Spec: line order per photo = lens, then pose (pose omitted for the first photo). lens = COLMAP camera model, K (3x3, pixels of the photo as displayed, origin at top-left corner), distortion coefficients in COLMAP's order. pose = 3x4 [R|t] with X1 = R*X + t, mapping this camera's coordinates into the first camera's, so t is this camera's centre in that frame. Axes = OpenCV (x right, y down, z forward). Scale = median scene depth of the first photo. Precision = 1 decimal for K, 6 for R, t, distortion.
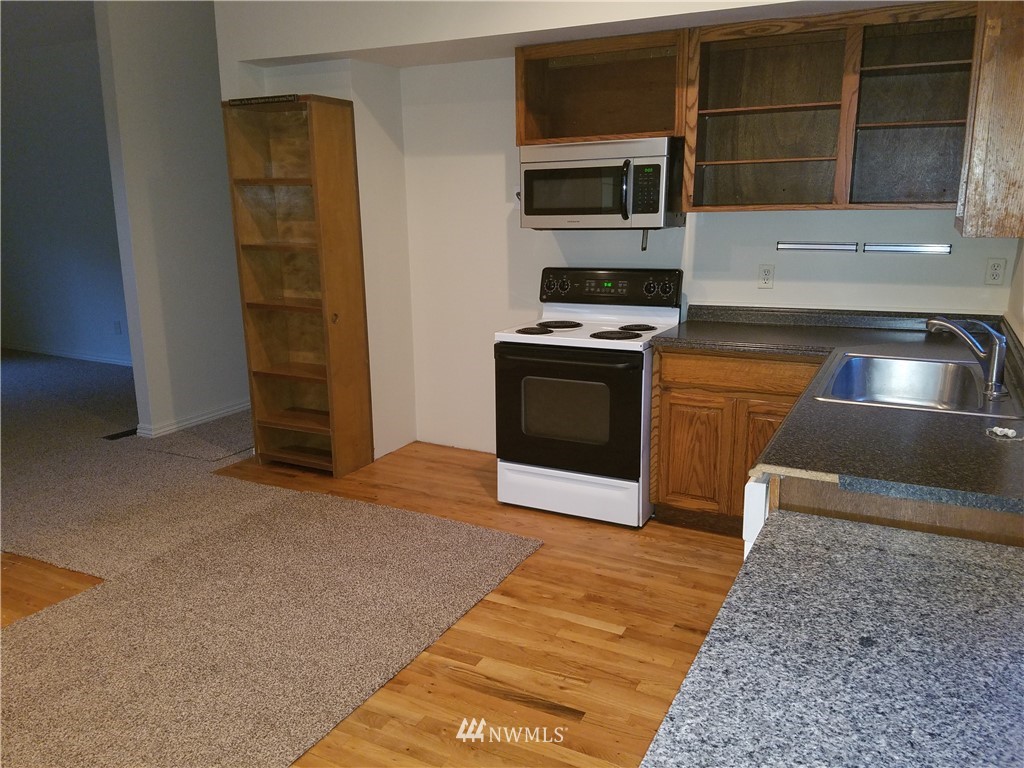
lens RADIAL K [[782.9, 0, 507.0], [0, 782.9, 386.2], [0, 0, 1]] dist [0.222522, -0.373194]
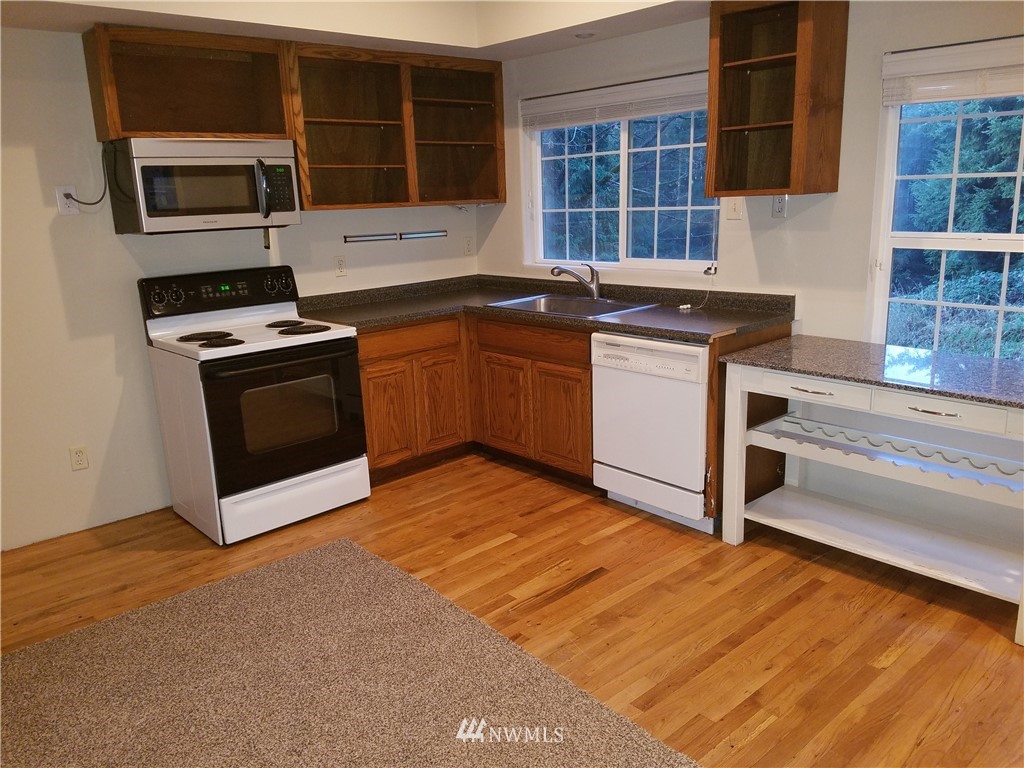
lens RADIAL K [[782.9, 0, 507.0], [0, 782.9, 386.2], [0, 0, 1]] dist [0.222522, -0.373194]
pose [[0.339581, -0.224842, 0.913308, -0.743993], [0.246016, 0.958437, 0.144480, -0.080281], [-0.907833, 0.175625, 0.380782, 0.387108]]
